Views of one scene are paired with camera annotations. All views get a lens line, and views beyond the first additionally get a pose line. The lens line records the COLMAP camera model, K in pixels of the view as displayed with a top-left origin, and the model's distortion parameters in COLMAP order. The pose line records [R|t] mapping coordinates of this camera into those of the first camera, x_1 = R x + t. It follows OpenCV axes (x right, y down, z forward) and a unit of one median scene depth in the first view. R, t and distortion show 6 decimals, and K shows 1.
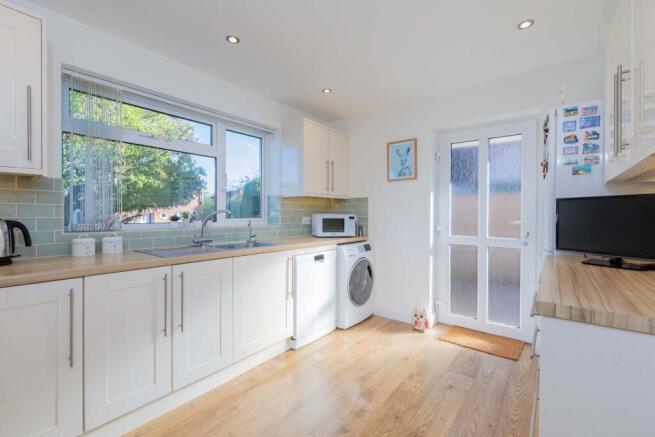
lens RADIAL K [[287.5, 0, 325.6], [0, 287.5, 214.1], [0, 0, 1]] dist [0.005148, 0.000390]
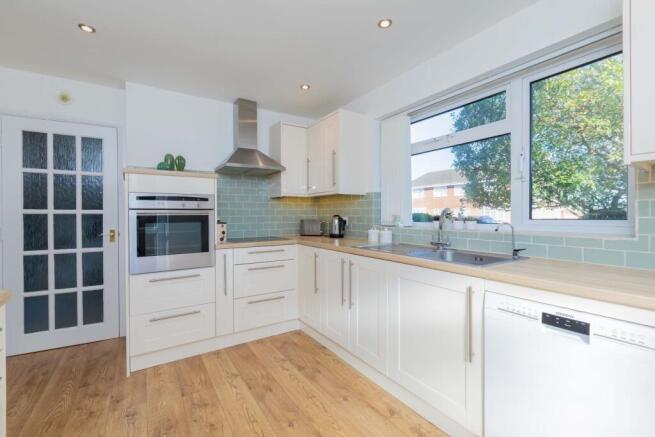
lens RADIAL K [[287.5, 0, 325.5], [0, 287.5, 219.6], [0, 0, 1]] dist [0.005148, 0.000390]
pose [[-0.330174, 0.007994, -0.943886, 0.606950], [-0.001657, 0.999958, 0.009048, 0.014351], [0.943919, 0.004552, -0.330146, 1.127794]]
